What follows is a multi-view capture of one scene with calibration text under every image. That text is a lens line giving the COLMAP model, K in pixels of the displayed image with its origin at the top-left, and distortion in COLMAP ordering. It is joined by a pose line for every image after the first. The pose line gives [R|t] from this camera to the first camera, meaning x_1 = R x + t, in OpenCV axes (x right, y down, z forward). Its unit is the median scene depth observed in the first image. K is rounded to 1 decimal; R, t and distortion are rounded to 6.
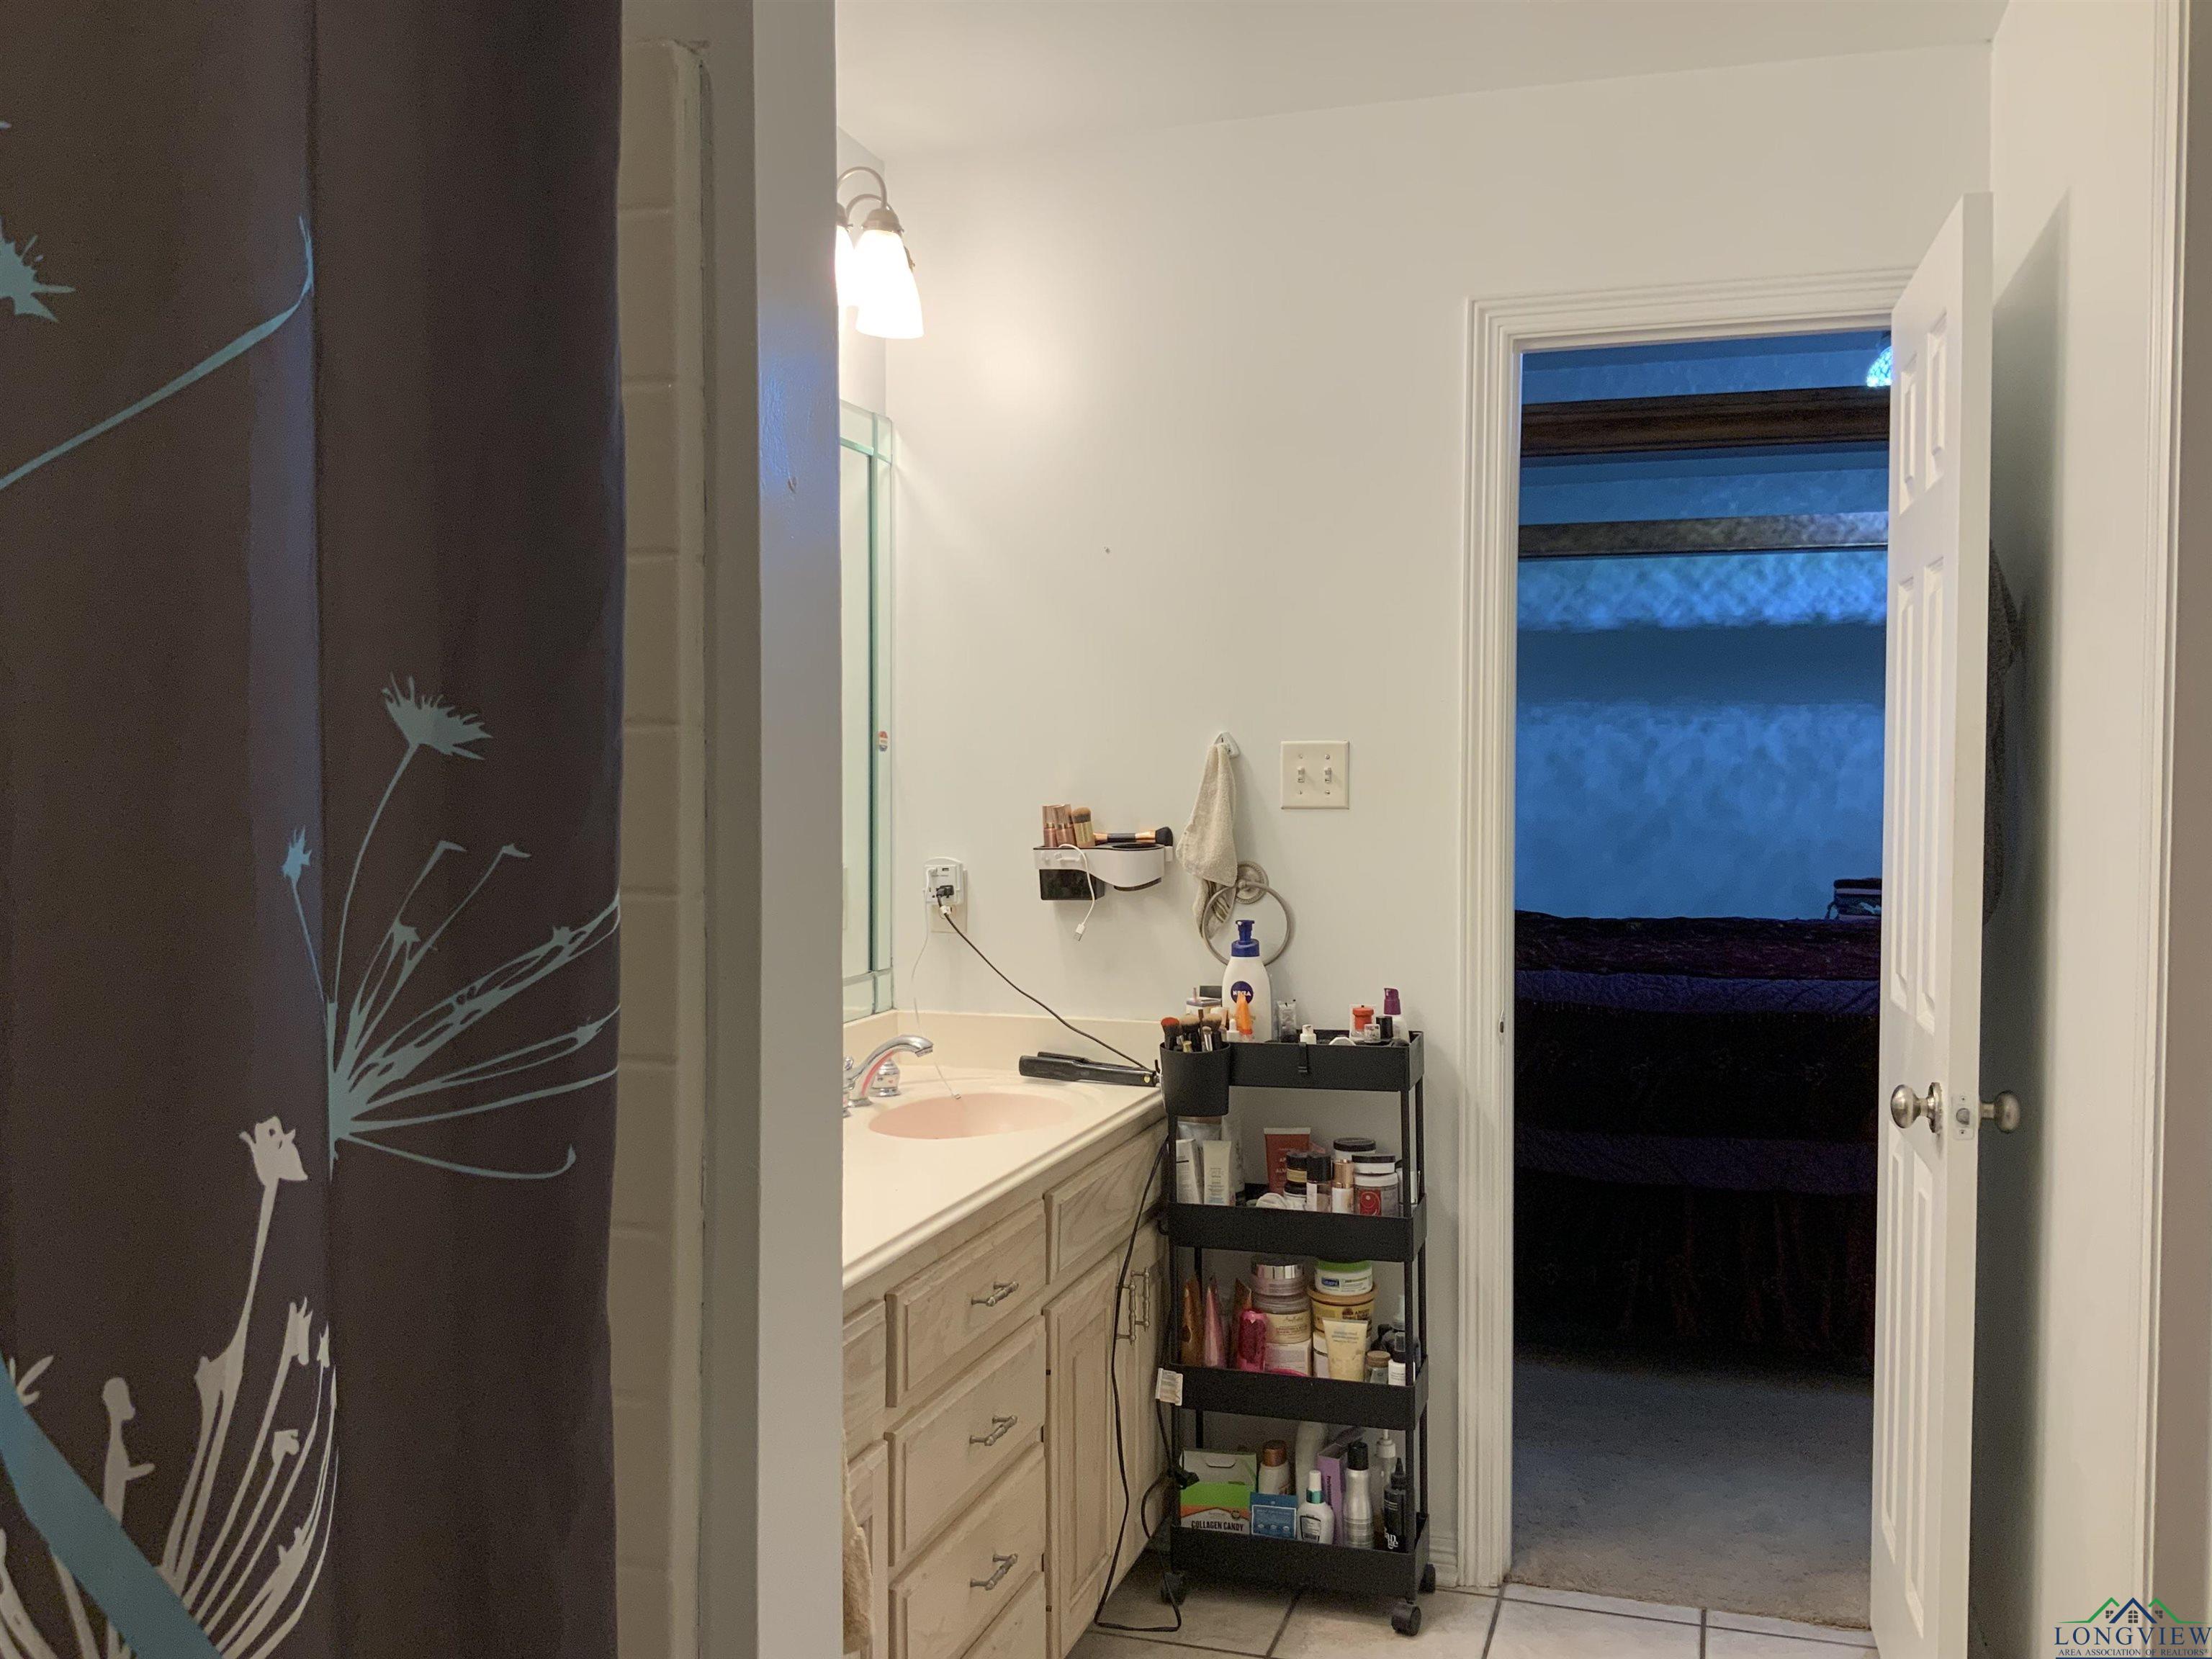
lens RADIAL K [[1911.0, 0, 1106.0], [0, 1911.0, 829.5], [0, 0, 1]] dist [-0.030572, -0.001098]
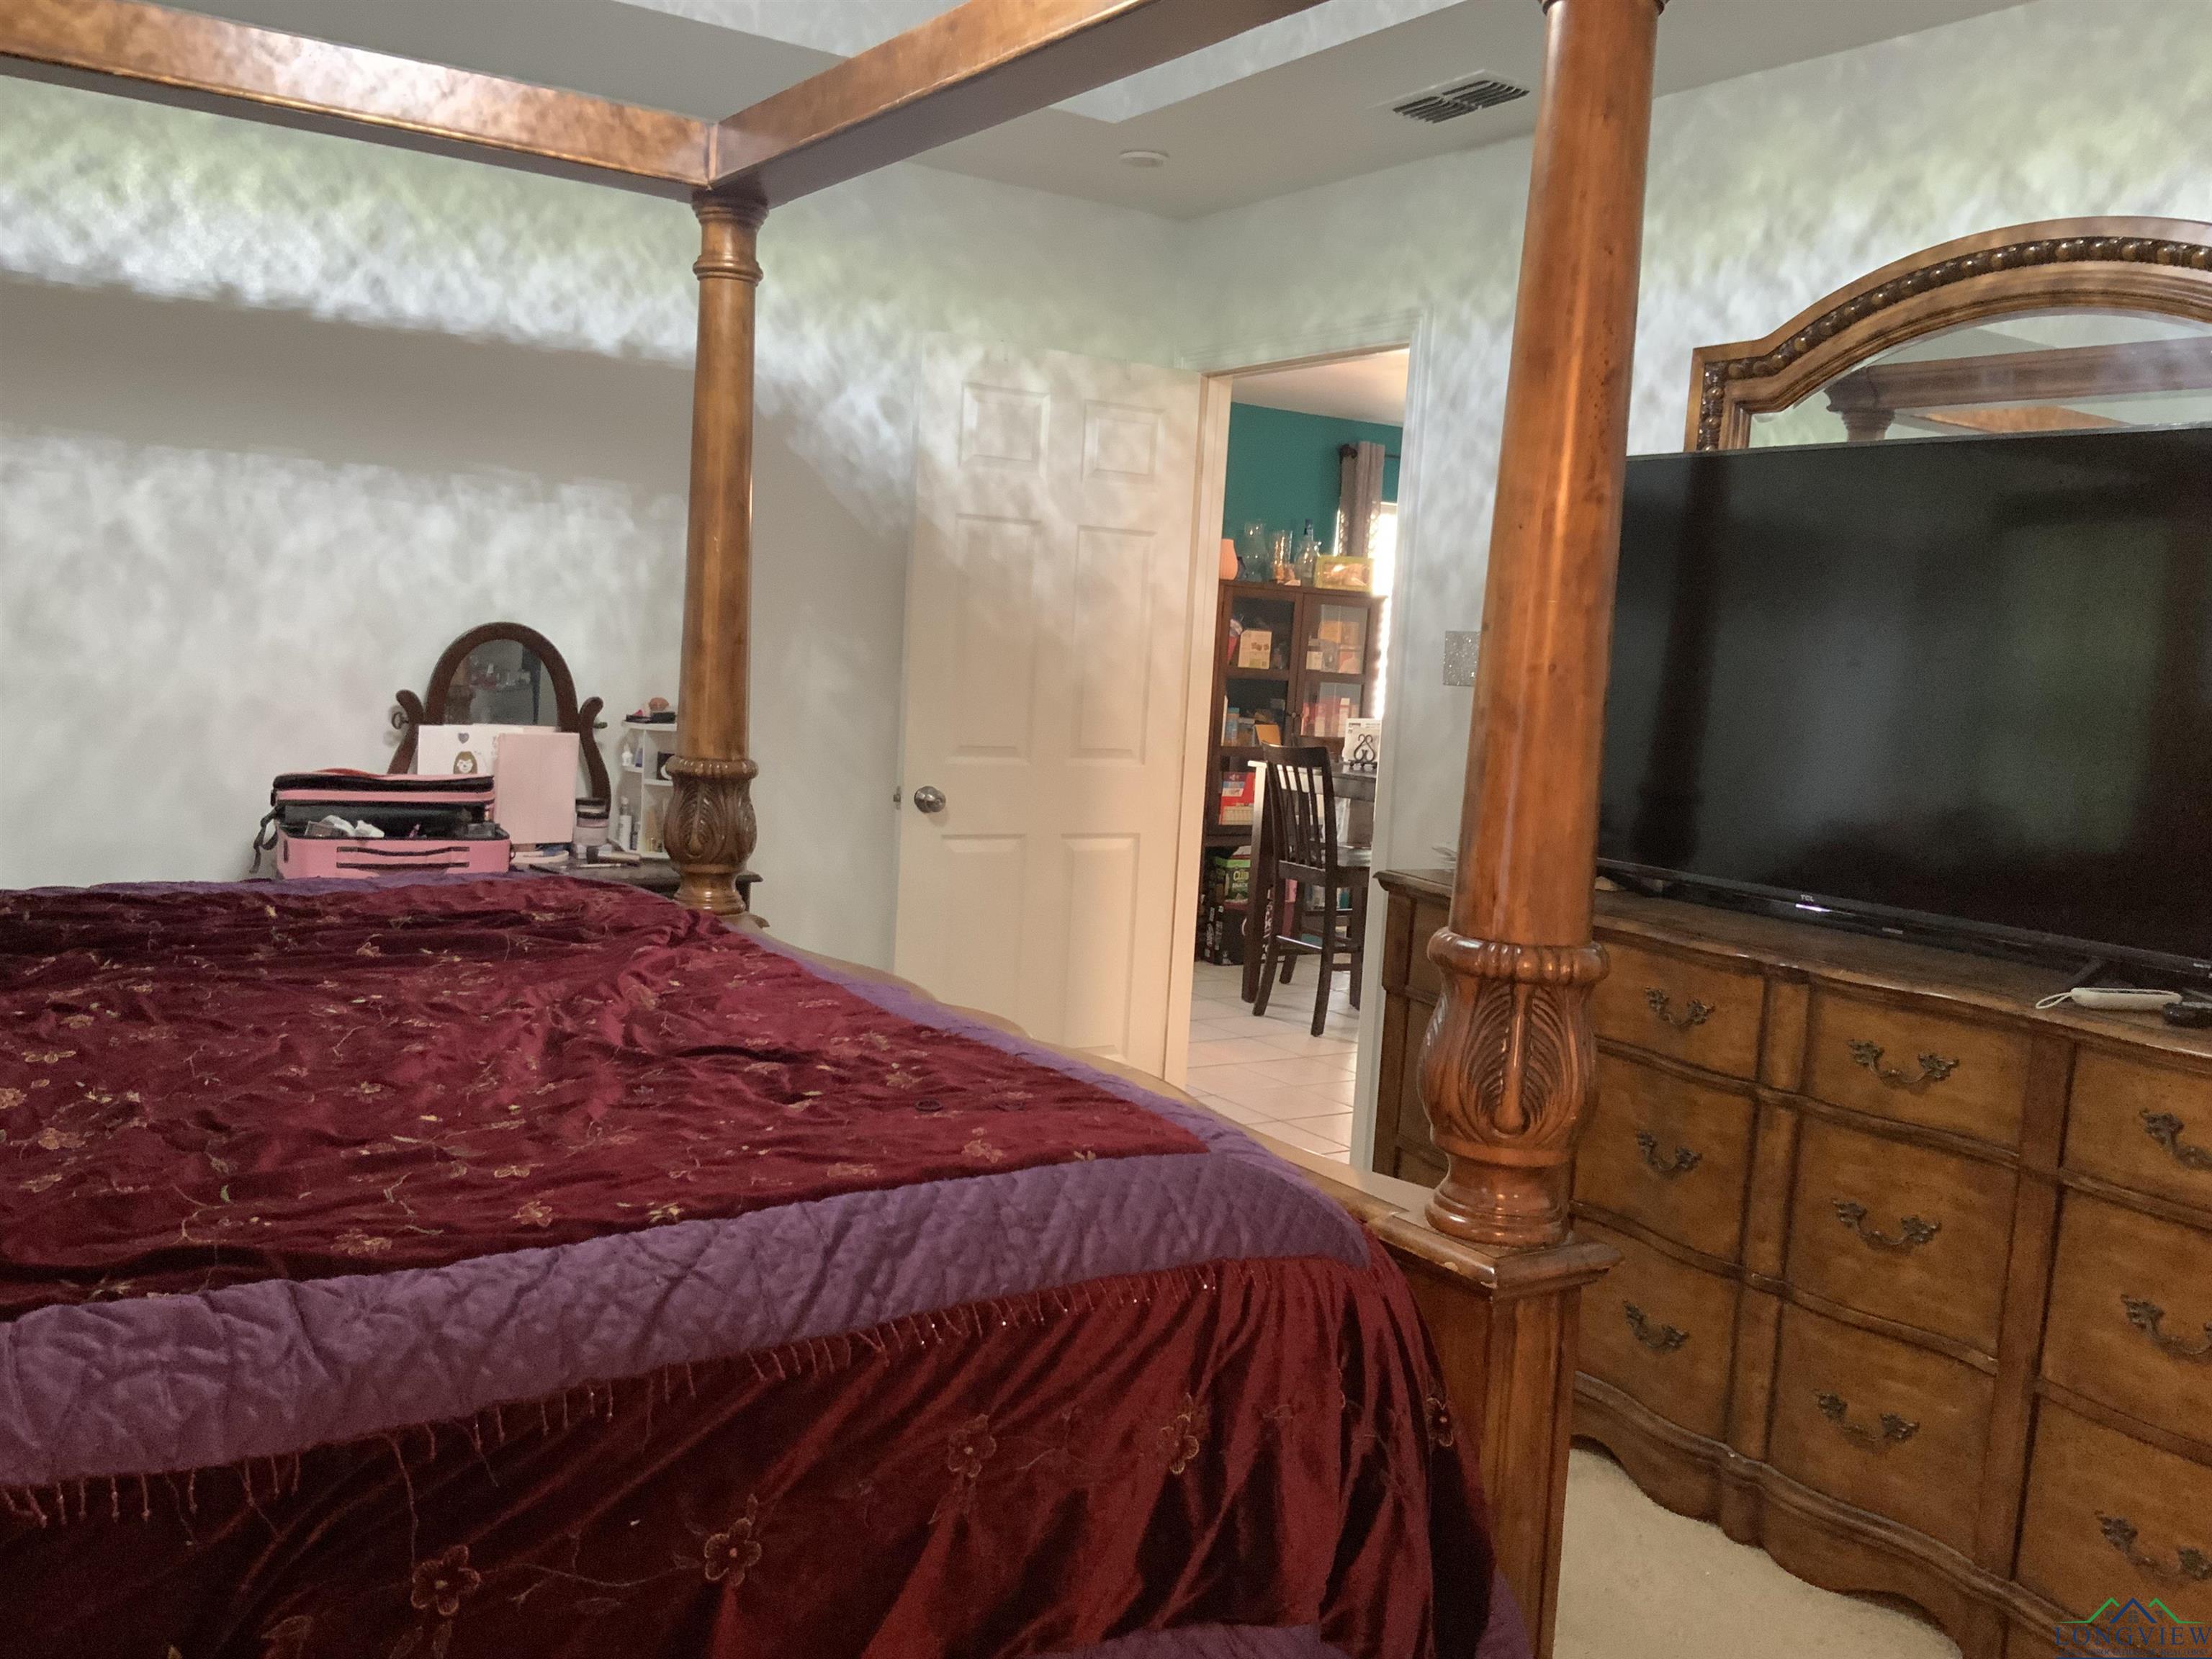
lens RADIAL K [[1911.0, 0, 1106.0], [0, 1911.0, 829.5], [0, 0, 1]] dist [-0.030572, -0.001098]
pose [[0.626616, -0.047638, 0.777871, 0.100880], [-0.030284, 0.995888, 0.085385, -0.011232], [-0.778740, -0.077060, 0.622597, 0.448993]]
